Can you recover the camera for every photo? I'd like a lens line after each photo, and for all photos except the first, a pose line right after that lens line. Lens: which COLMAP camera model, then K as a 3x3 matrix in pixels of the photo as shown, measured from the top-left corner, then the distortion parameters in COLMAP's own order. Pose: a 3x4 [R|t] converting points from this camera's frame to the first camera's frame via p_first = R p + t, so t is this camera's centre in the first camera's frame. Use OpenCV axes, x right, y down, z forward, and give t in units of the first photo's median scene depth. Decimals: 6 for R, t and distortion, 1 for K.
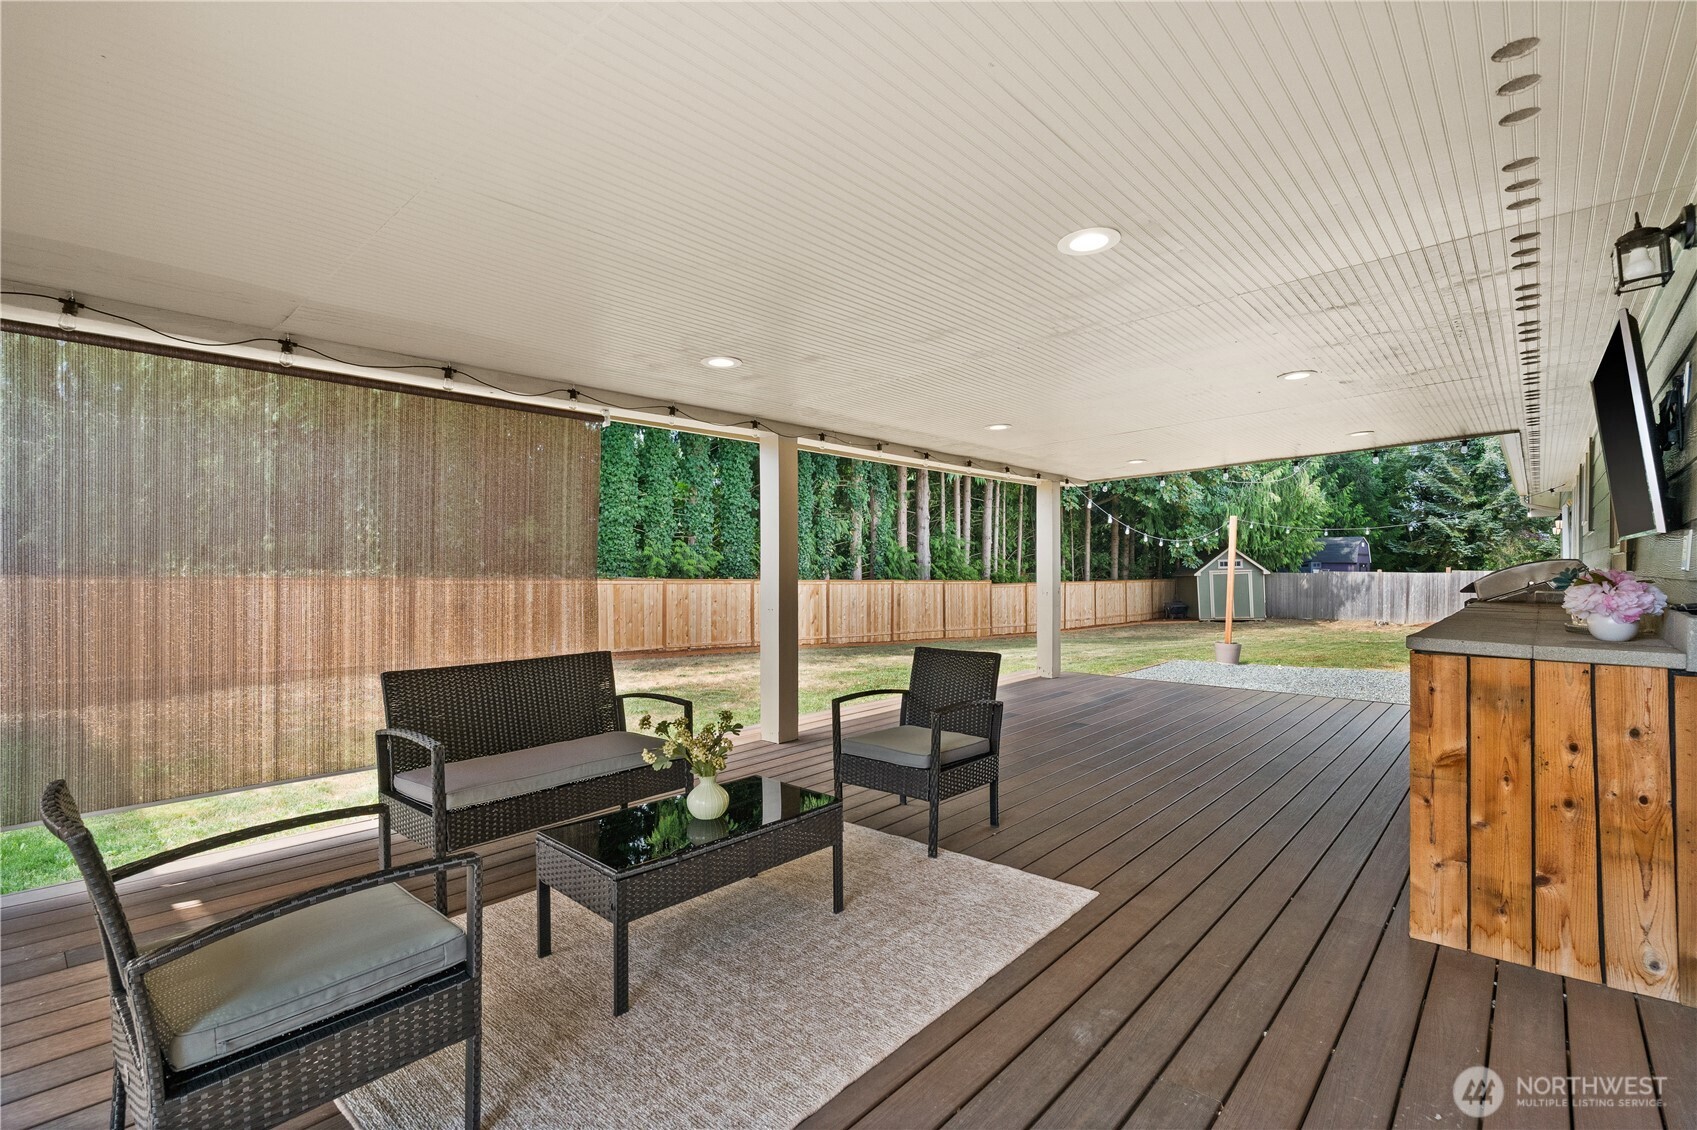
lens RADIAL K [[777.6, 0, 843.2], [0, 777.6, 561.7], [0, 0, 1]] dist [-0.001441, 0.000447]
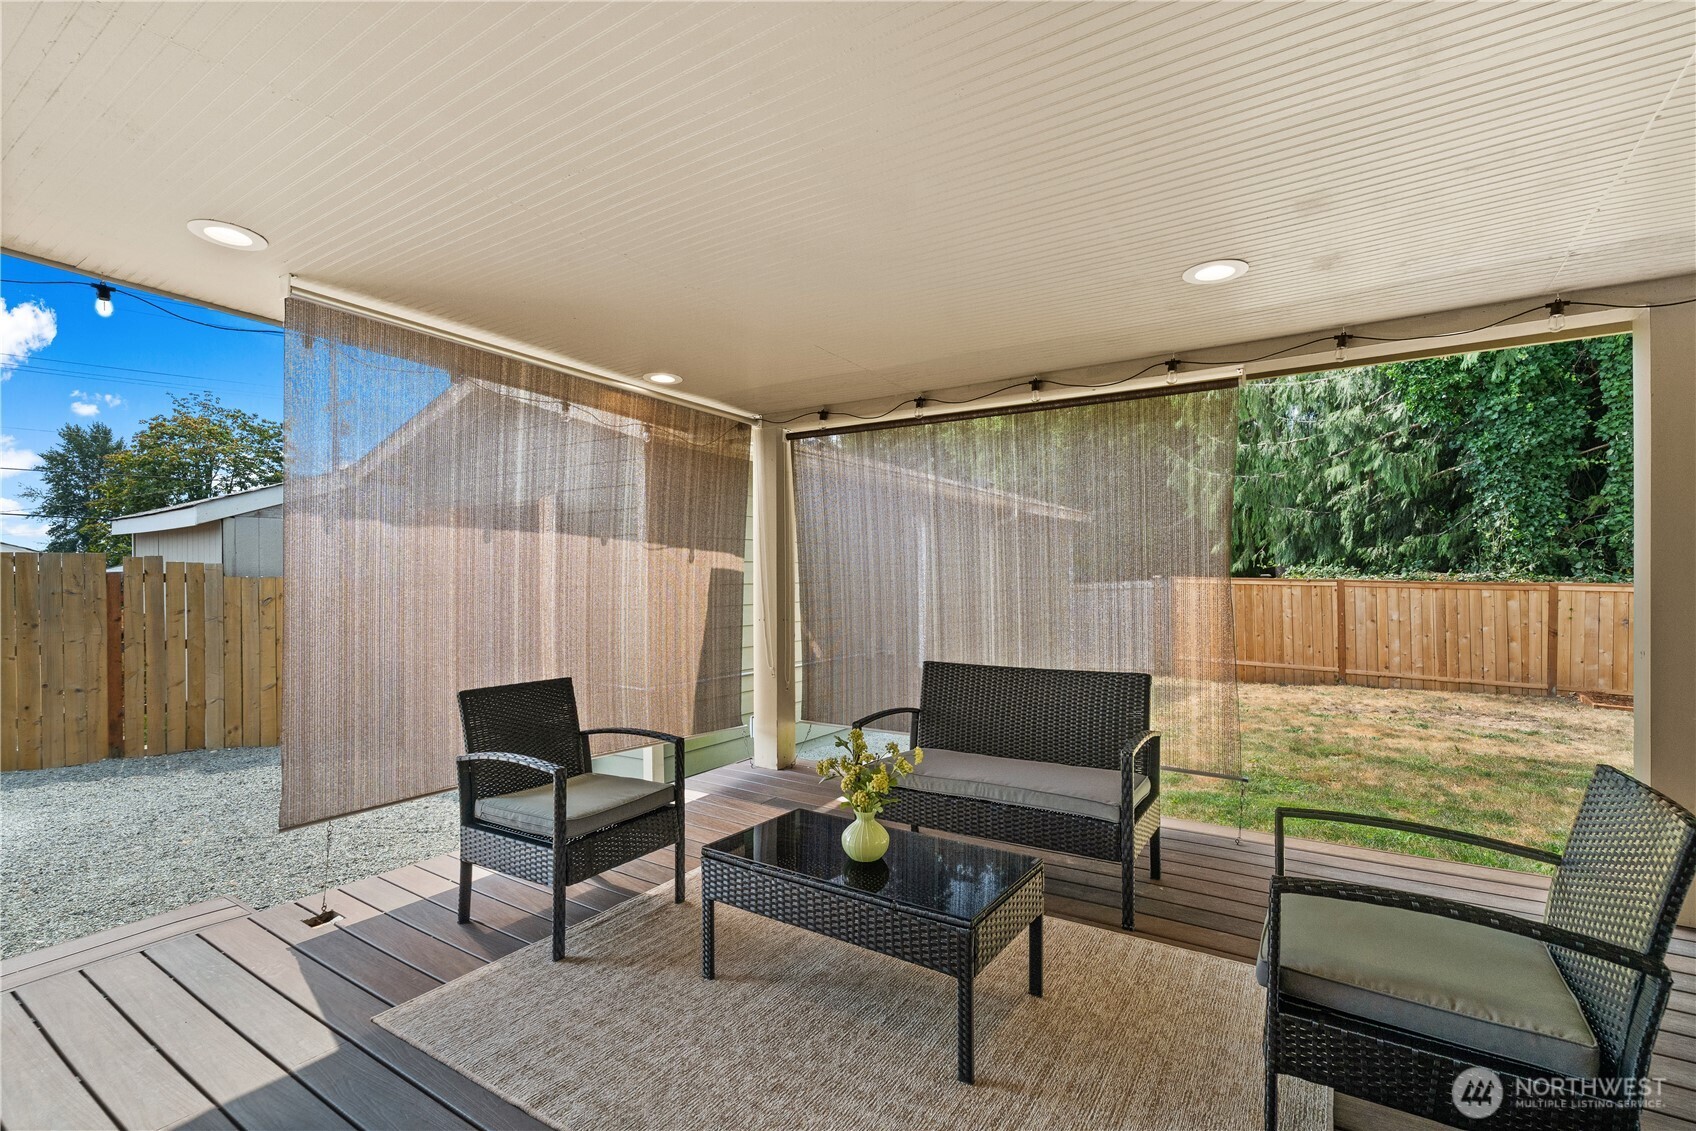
lens RADIAL K [[770.3, 0, 840.2], [0, 770.3, 570.4], [0, 0, 1]] dist [-0.003376, 0.000166]
pose [[0.157738, -0.001161, -0.987480, 0.448523], [0.012965, 0.999916, 0.000896, 0.000239], [0.987396, -0.012944, 0.157740, 0.553375]]
